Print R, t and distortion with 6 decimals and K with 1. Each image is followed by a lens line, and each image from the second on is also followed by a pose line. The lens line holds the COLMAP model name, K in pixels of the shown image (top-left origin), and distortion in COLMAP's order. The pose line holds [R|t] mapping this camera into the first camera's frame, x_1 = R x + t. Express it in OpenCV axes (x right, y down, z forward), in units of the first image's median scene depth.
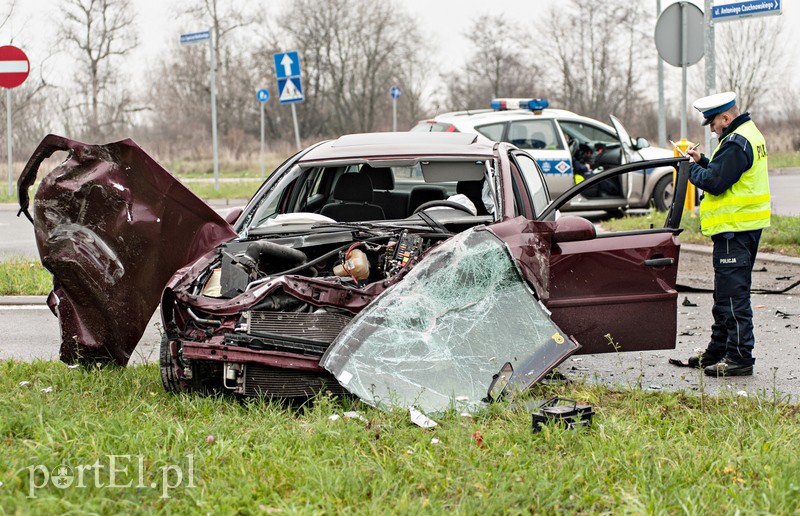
lens RADIAL K [[1887.8, 0, 400.0], [0, 1887.8, 258.0], [0, 0, 1]] dist [0.076579, -0.054838]
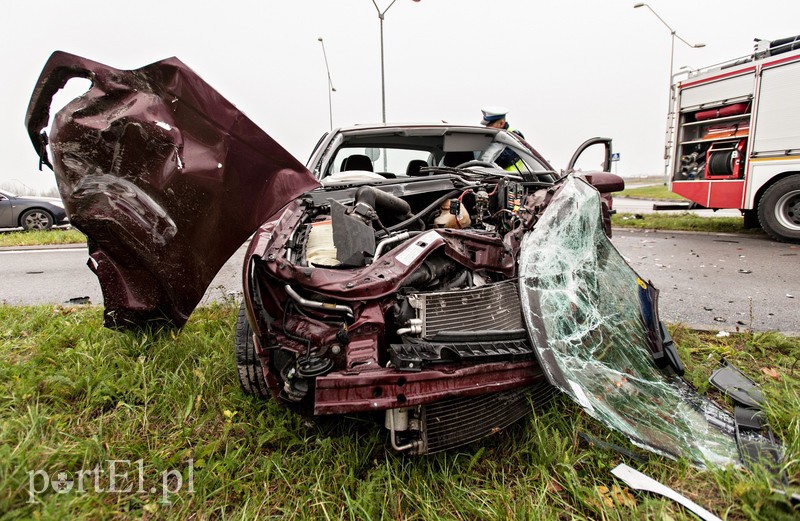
lens RADIAL K [[395.2, 0, 382.0], [0, 395.2, 237.3], [0, 0, 1]] dist [0.021578, -0.000465]
pose [[0.950520, -0.034311, 0.308762, -0.116490], [0.023327, 0.998959, 0.039196, 0.005848], [-0.309786, -0.030054, 0.950331, 0.824379]]
